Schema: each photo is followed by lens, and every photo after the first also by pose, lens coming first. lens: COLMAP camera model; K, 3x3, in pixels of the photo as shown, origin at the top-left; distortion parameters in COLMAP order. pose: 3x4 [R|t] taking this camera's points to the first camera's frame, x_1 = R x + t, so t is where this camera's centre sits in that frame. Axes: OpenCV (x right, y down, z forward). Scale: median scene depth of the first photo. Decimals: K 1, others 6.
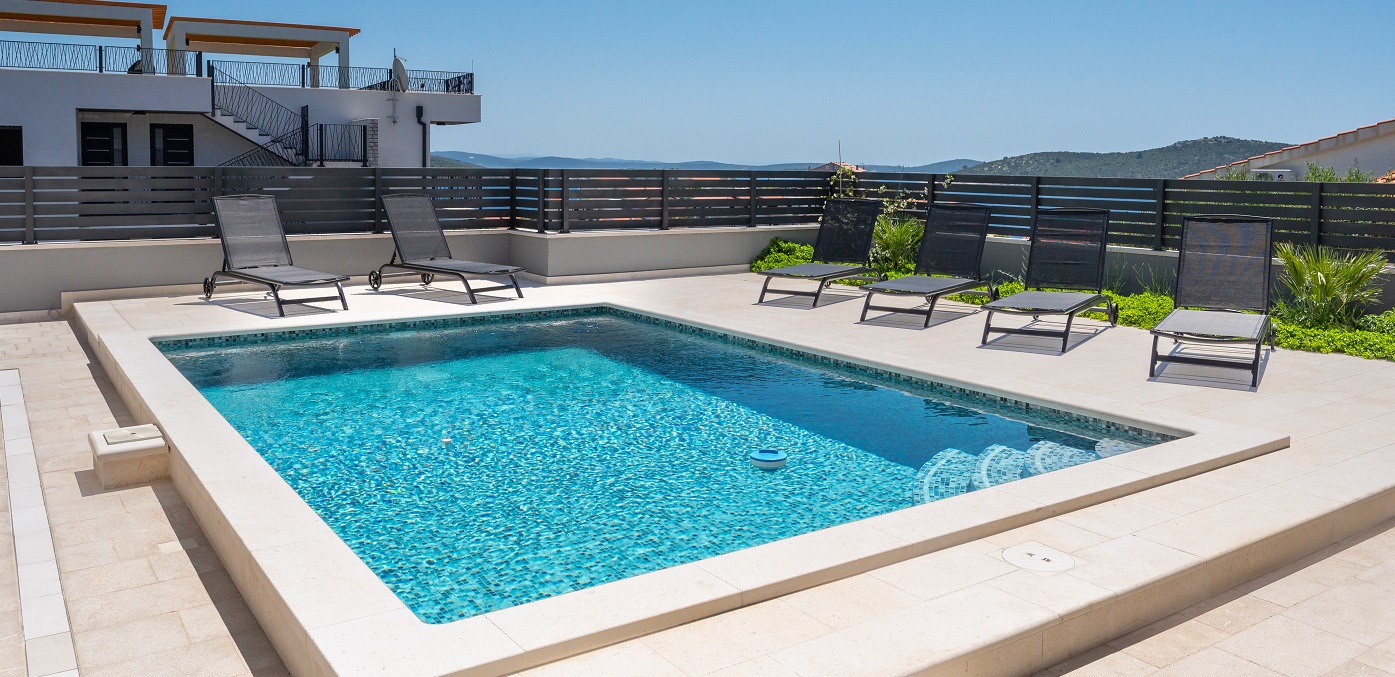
lens RADIAL K [[1062.2, 0, 696.6], [0, 1062.2, 254.5], [0, 0, 1]] dist [-0.012295, -0.005502]
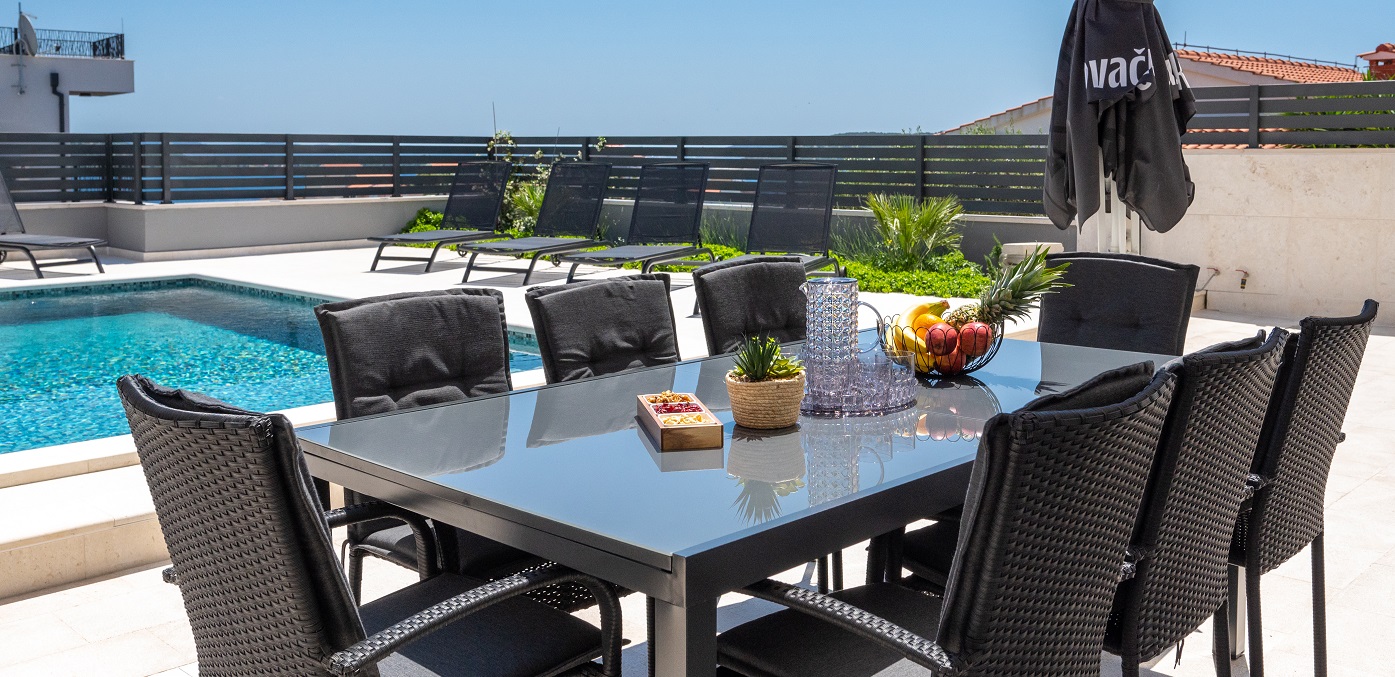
lens RADIAL K [[1236.5, 0, 698.1], [0, 1236.5, 270.2], [0, 0, 1]] dist [-0.016837, -0.007098]
pose [[0.981406, -0.027534, 0.189960, 0.109534], [0.025049, 0.999567, 0.015470, 0.028814], [-0.190304, -0.010424, 0.981670, -0.101335]]
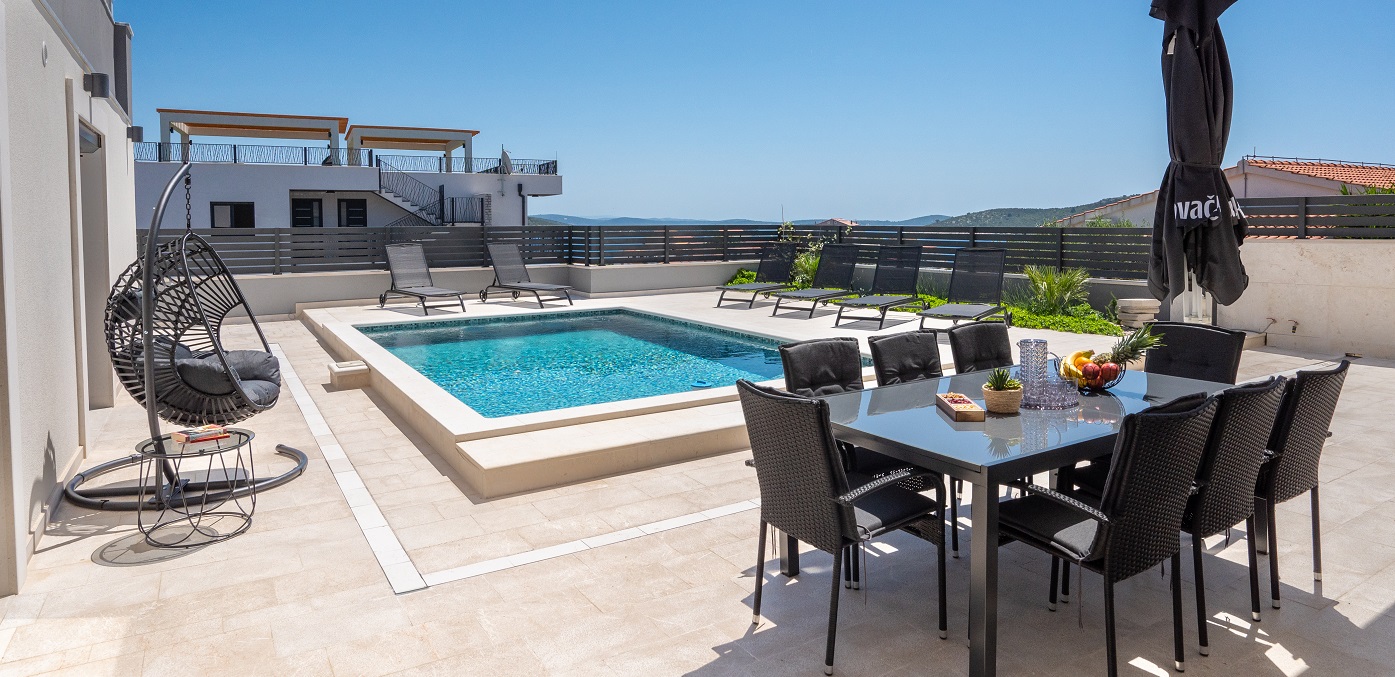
lens RADIAL K [[800.7, 0, 699.5], [0, 800.7, 269.2], [0, 0, 1]] dist [-0.002290, -0.000210]
pose [[0.998987, -0.010875, -0.043663, 0.069553], [0.009770, 0.999628, -0.025455, 0.015670], [0.043924, 0.025003, 0.998722, -0.179269]]
